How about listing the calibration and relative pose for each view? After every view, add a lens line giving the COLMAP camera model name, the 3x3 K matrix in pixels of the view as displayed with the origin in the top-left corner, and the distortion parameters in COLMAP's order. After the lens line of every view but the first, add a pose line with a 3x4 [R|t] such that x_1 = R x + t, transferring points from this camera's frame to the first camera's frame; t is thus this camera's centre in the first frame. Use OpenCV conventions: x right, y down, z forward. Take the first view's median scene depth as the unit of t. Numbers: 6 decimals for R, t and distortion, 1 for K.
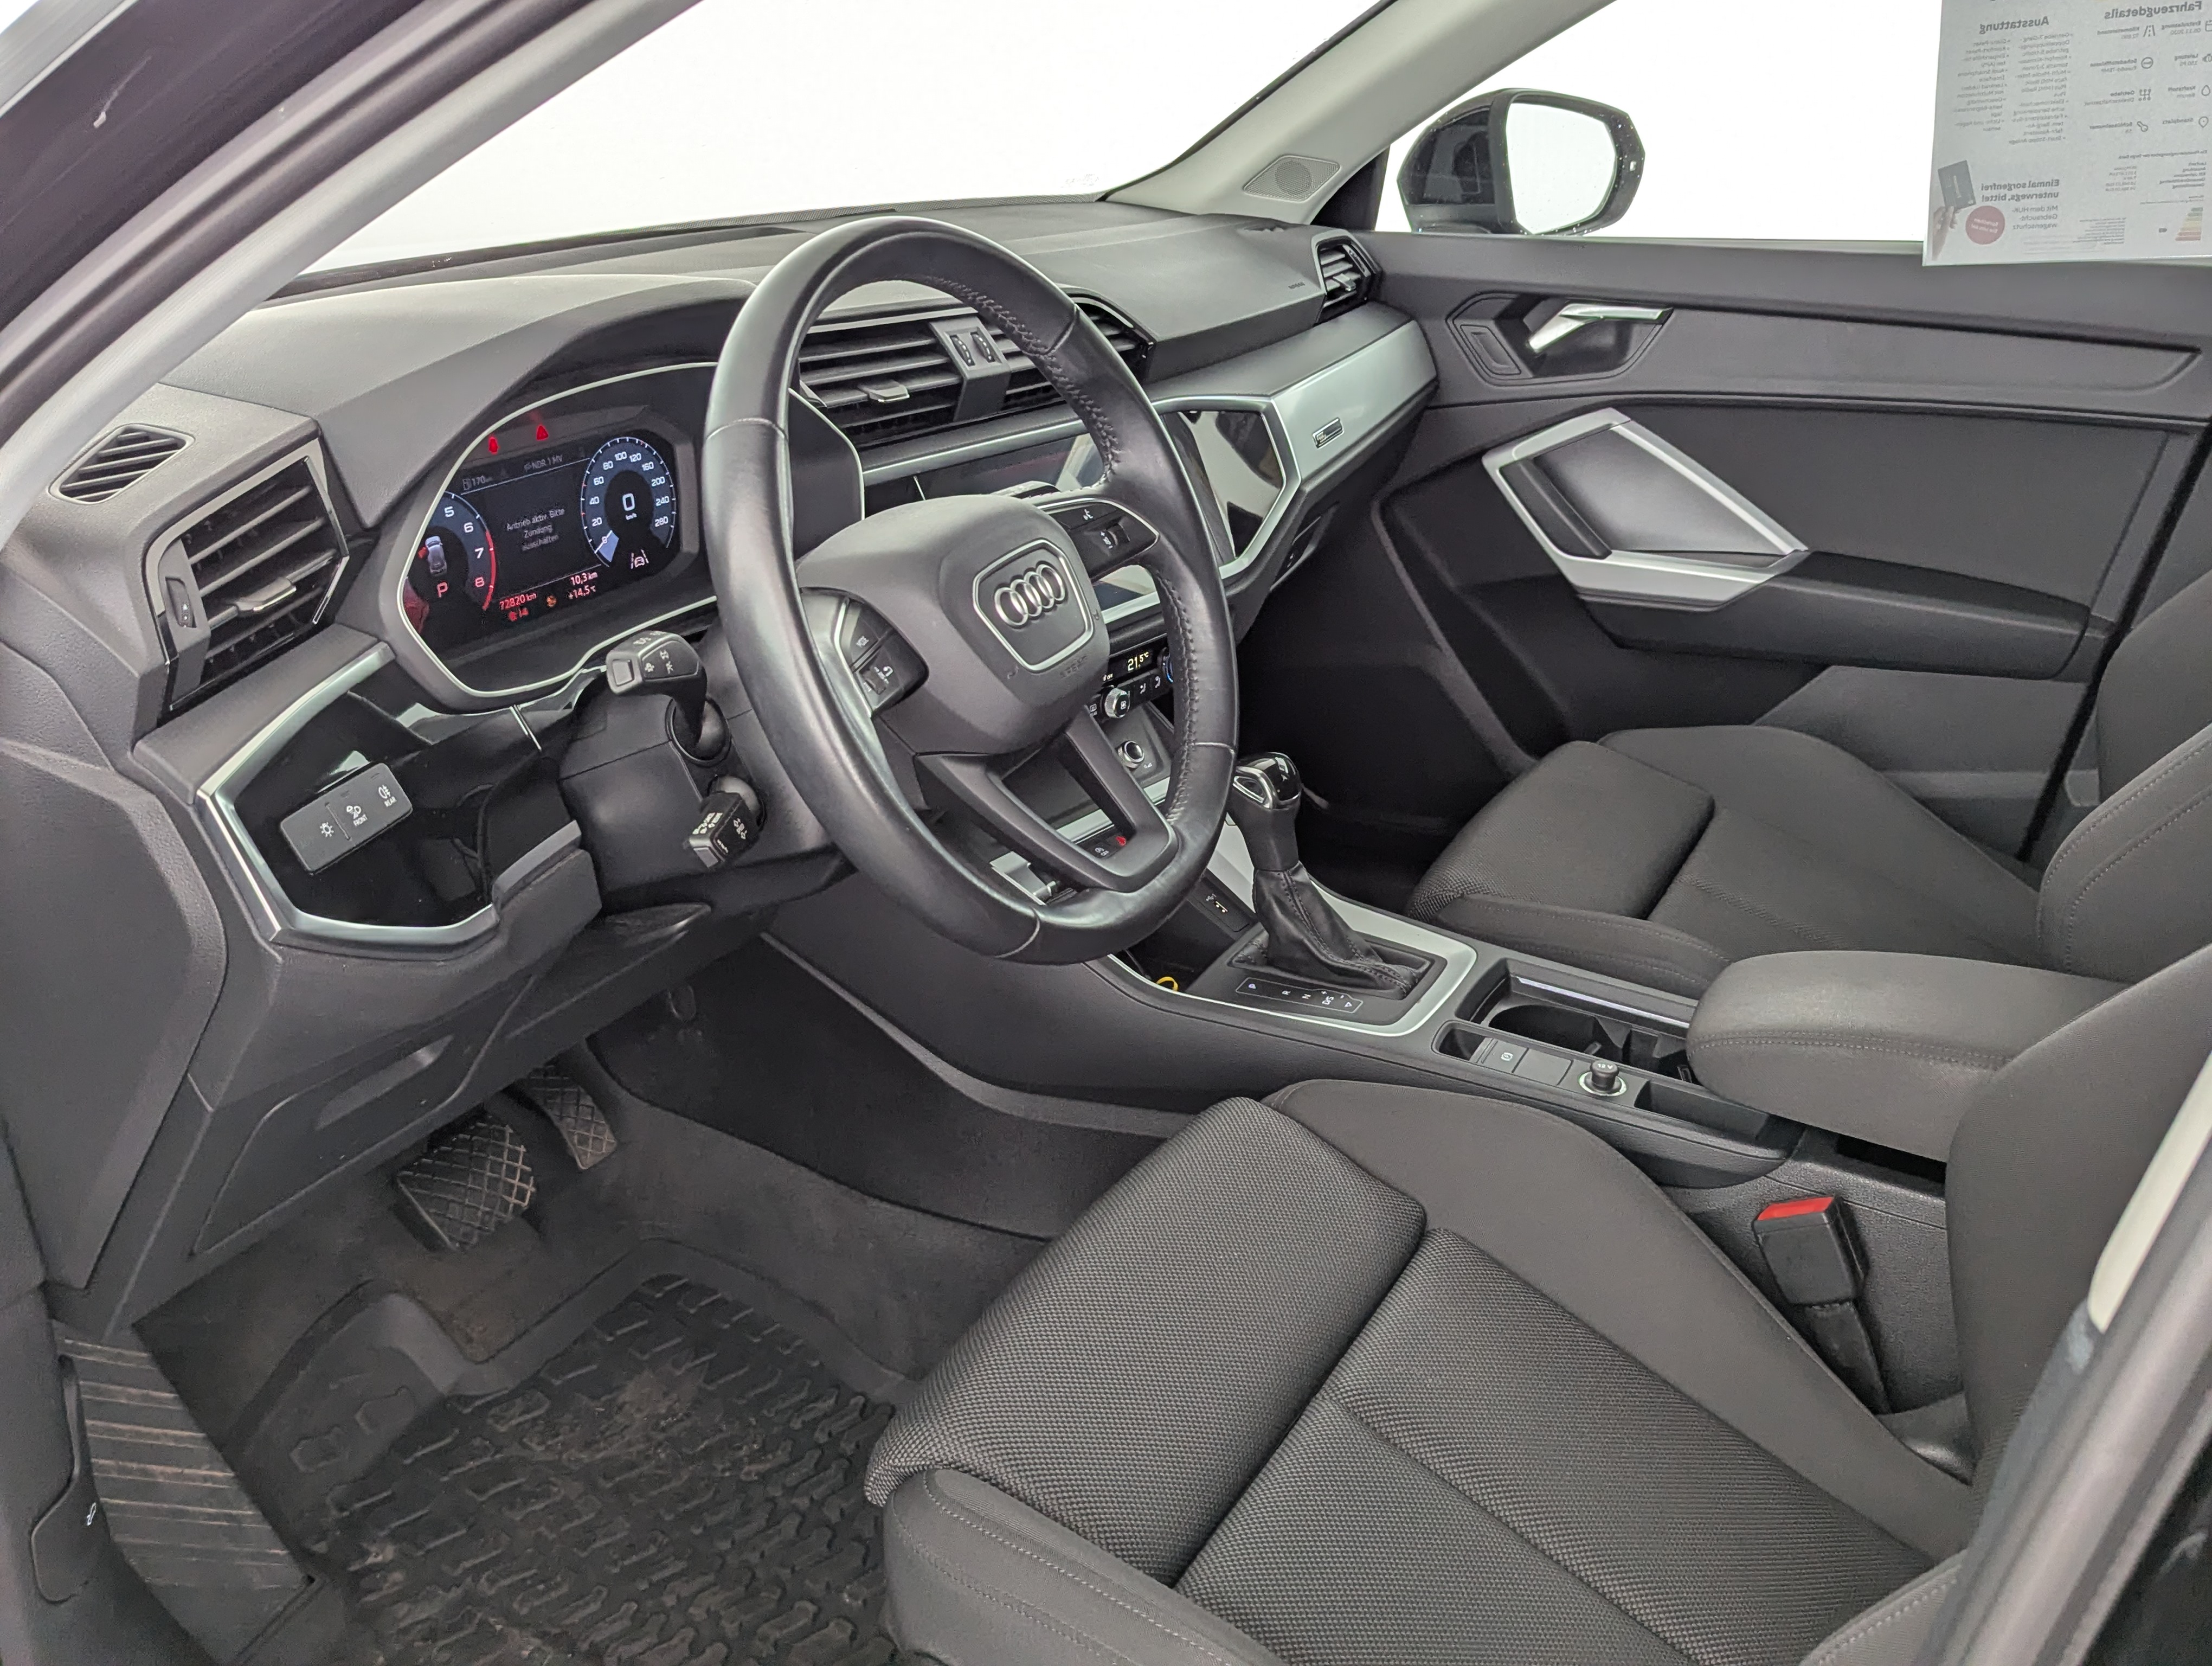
lens RADIAL K [[2093.6, 0, 1102.7], [0, 2093.6, 793.4], [0, 0, 1]] dist [0.094752, -0.016878]
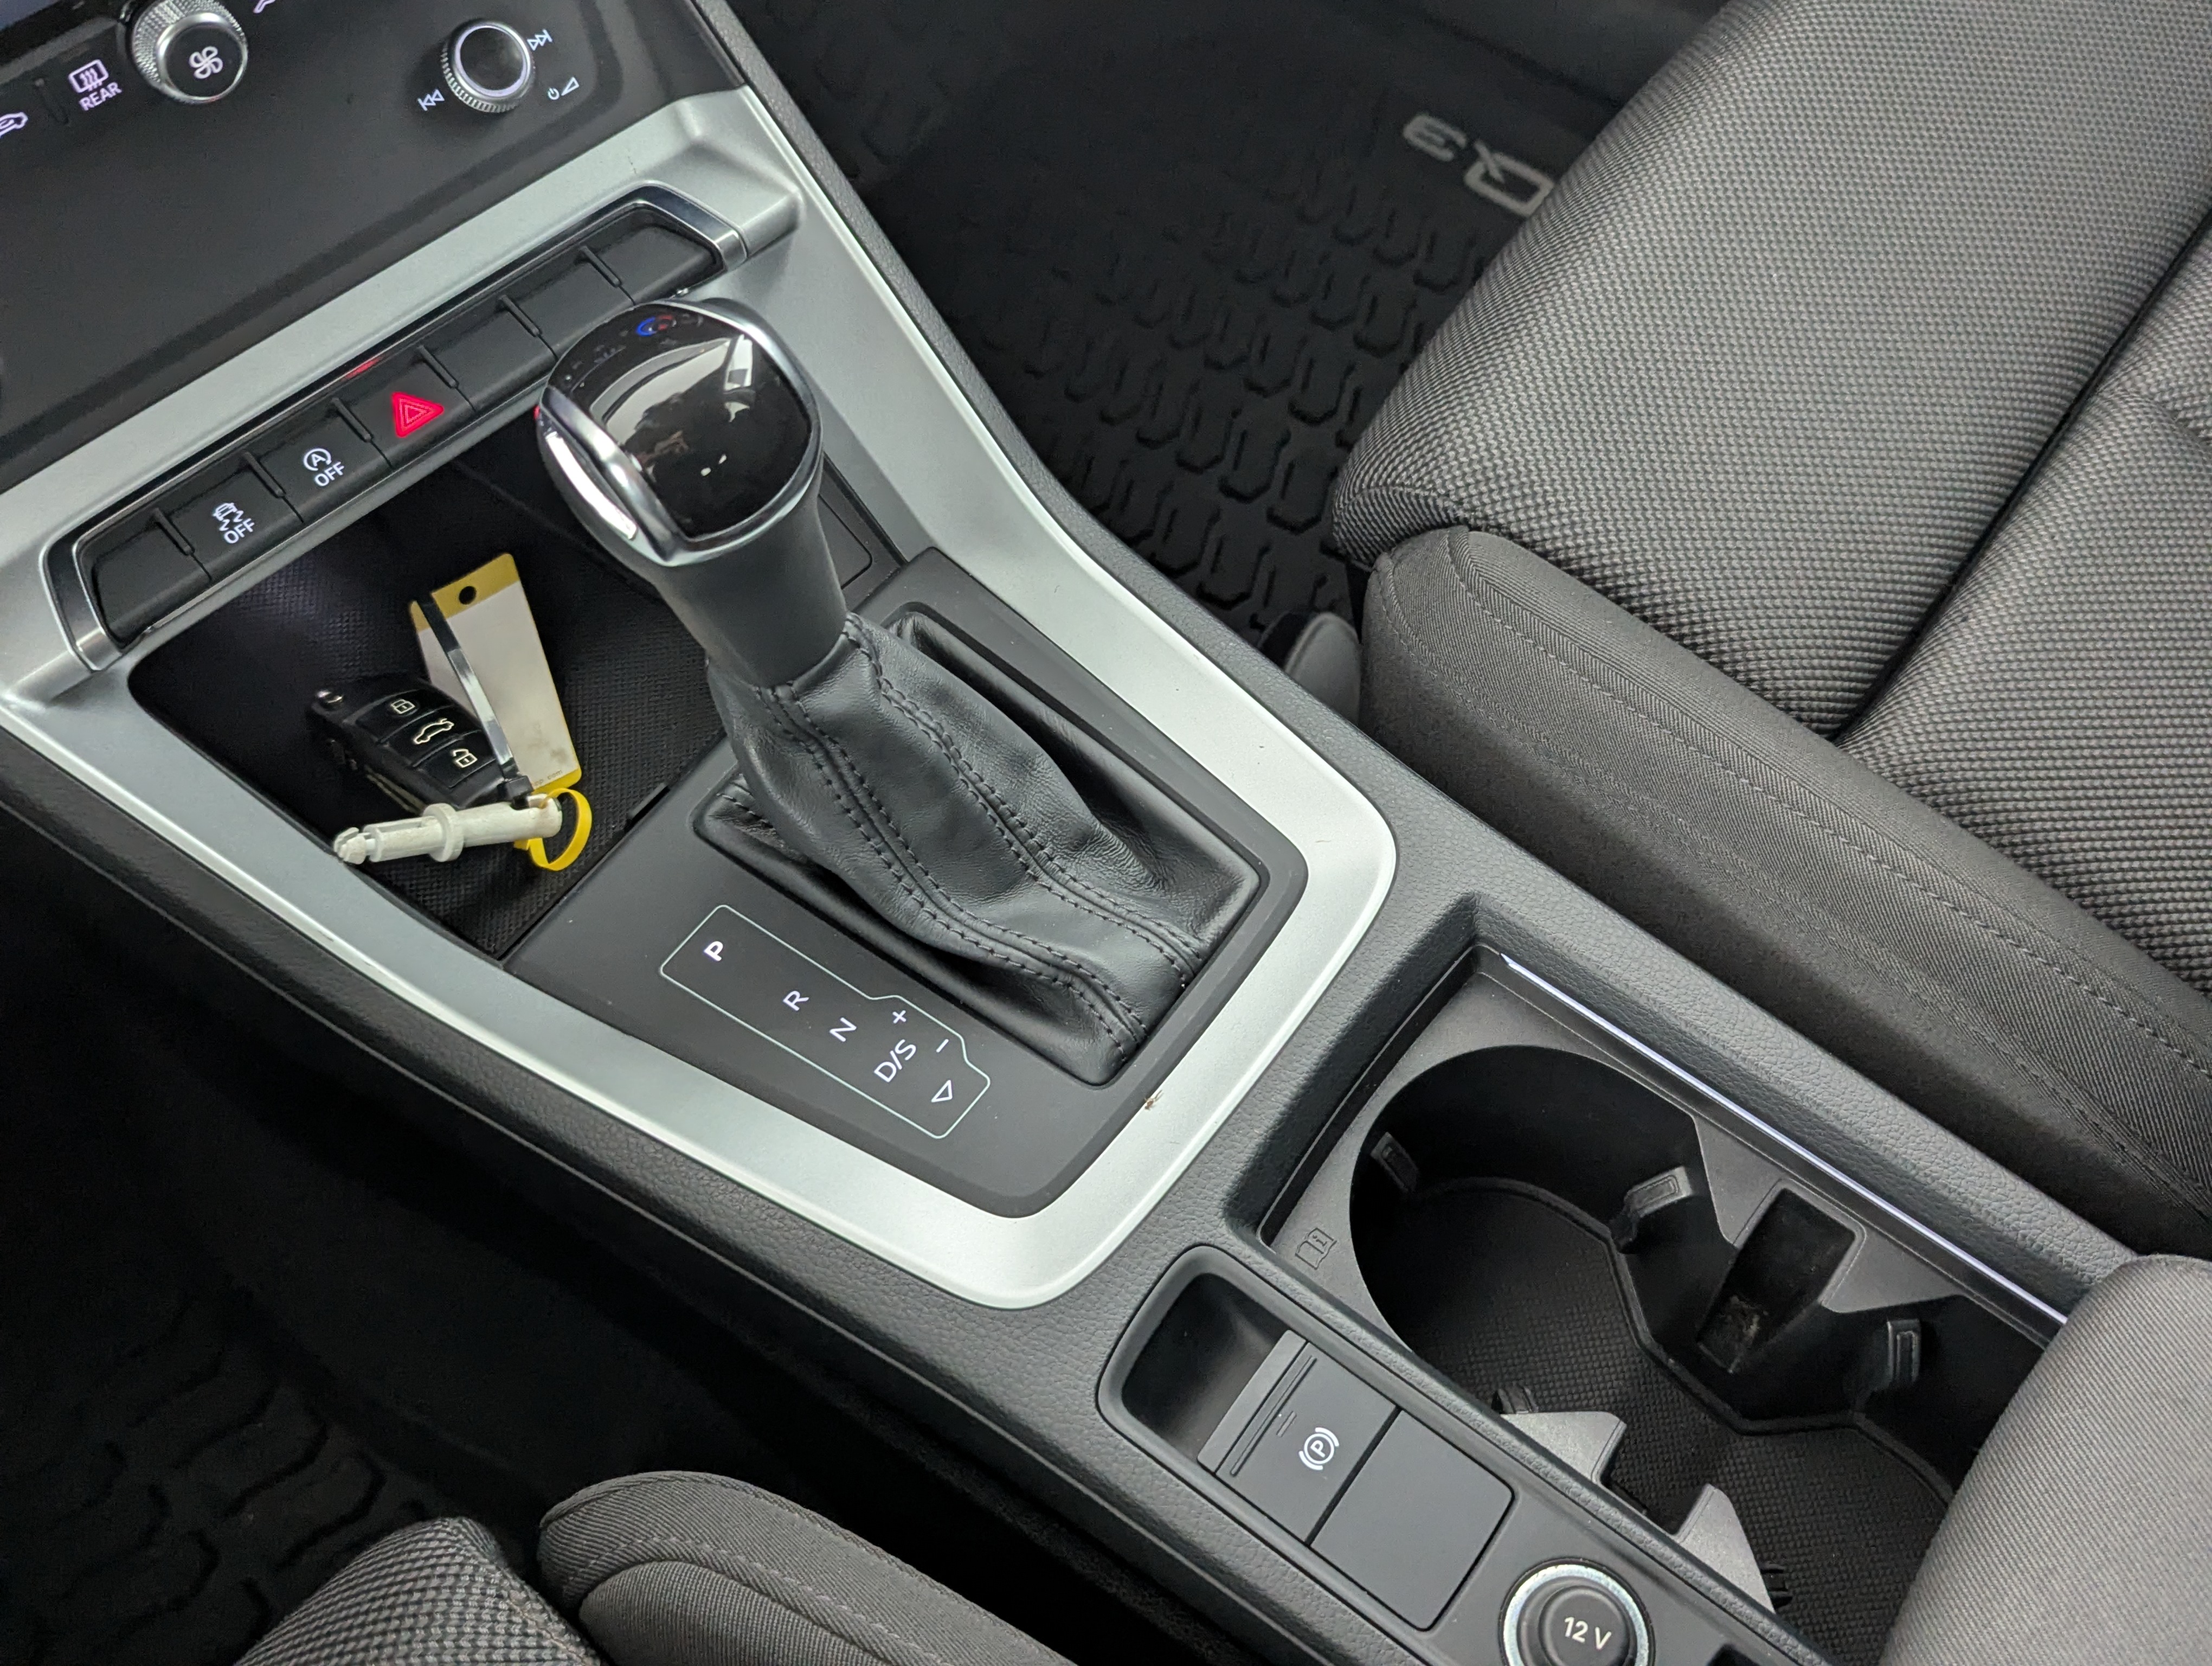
lens RADIAL K [[2093.6, 0, 1102.7], [0, 2093.6, 793.4], [0, 0, 1]] dist [0.094752, -0.016878]
pose [[0.983616, 0.111769, -0.141446, 0.209513], [-0.003746, 0.797114, 0.603818, -0.161987], [0.180236, -0.593395, 0.784473, 0.864539]]
